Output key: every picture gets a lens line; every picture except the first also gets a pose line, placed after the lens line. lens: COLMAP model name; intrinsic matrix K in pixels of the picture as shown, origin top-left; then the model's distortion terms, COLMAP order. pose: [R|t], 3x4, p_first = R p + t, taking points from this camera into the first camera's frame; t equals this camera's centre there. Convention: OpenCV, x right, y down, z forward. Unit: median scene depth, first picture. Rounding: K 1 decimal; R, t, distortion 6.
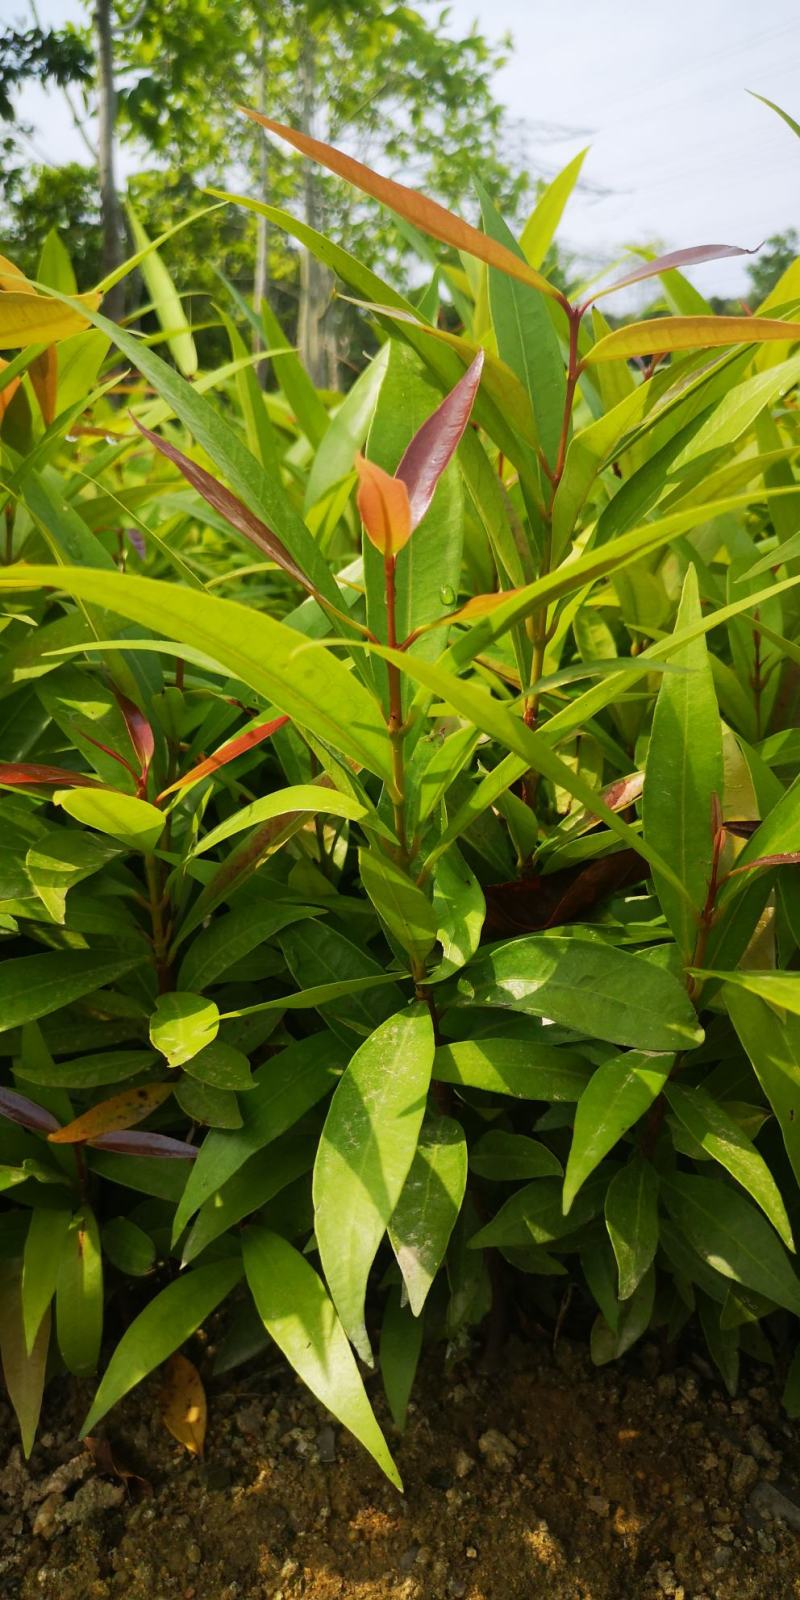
lens RADIAL K [[1269.2, 0, 397.5], [0, 1269.2, 806.6], [0, 0, 1]] dist [0.004334, -0.006880]
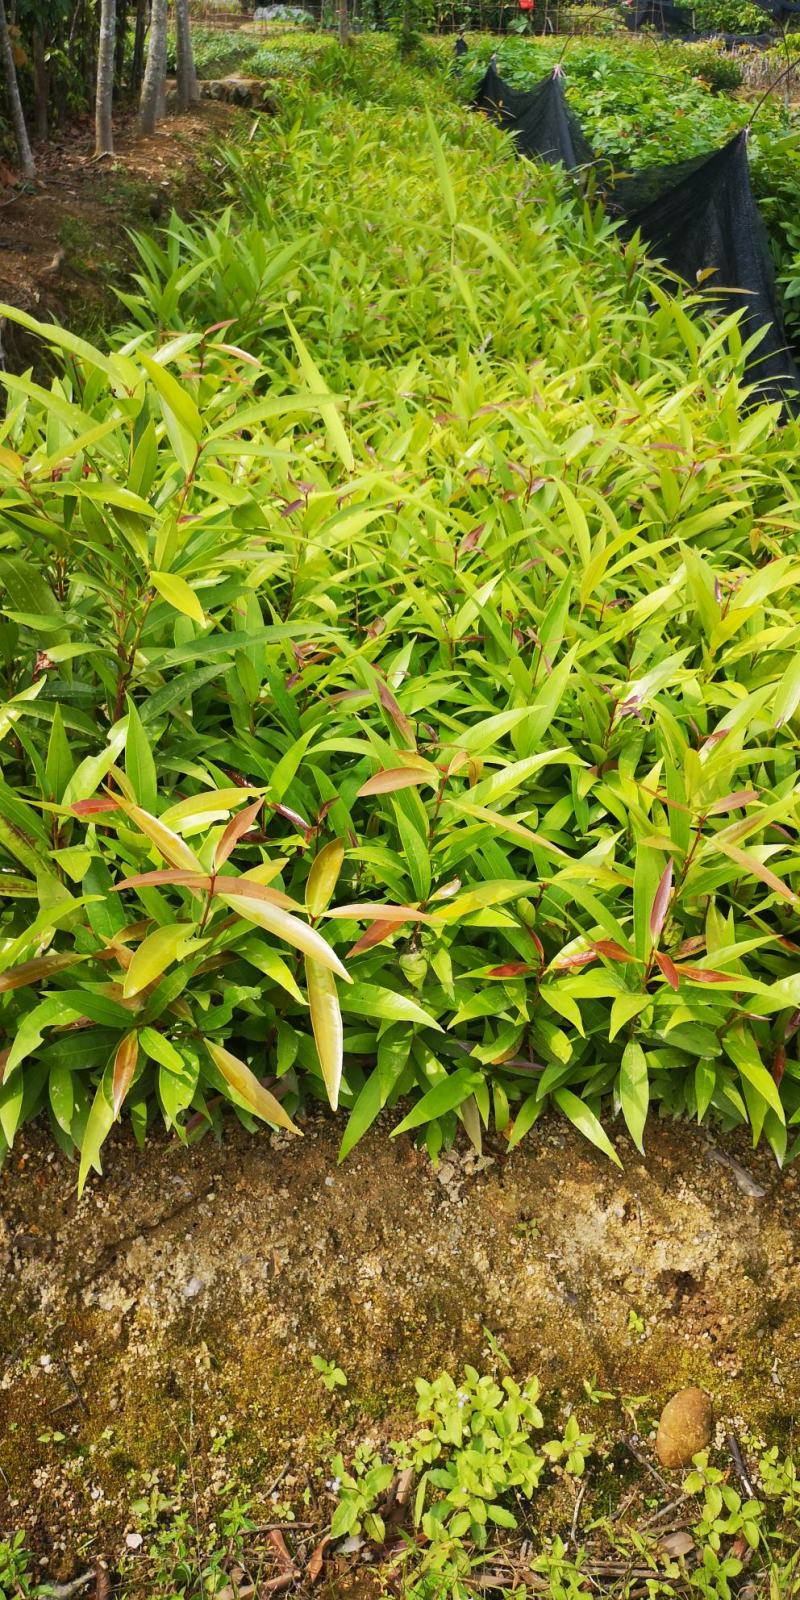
lens RADIAL K [[1269.2, 0, 401.5], [0, 1269.2, 795.8], [0, 0, 1]] dist [0.004334, -0.006880]
pose [[0.992668, -0.012487, 0.120228, -0.826095], [-0.025892, 0.949596, 0.312405, -1.237269], [-0.118069, -0.313227, 0.942310, -1.554996]]
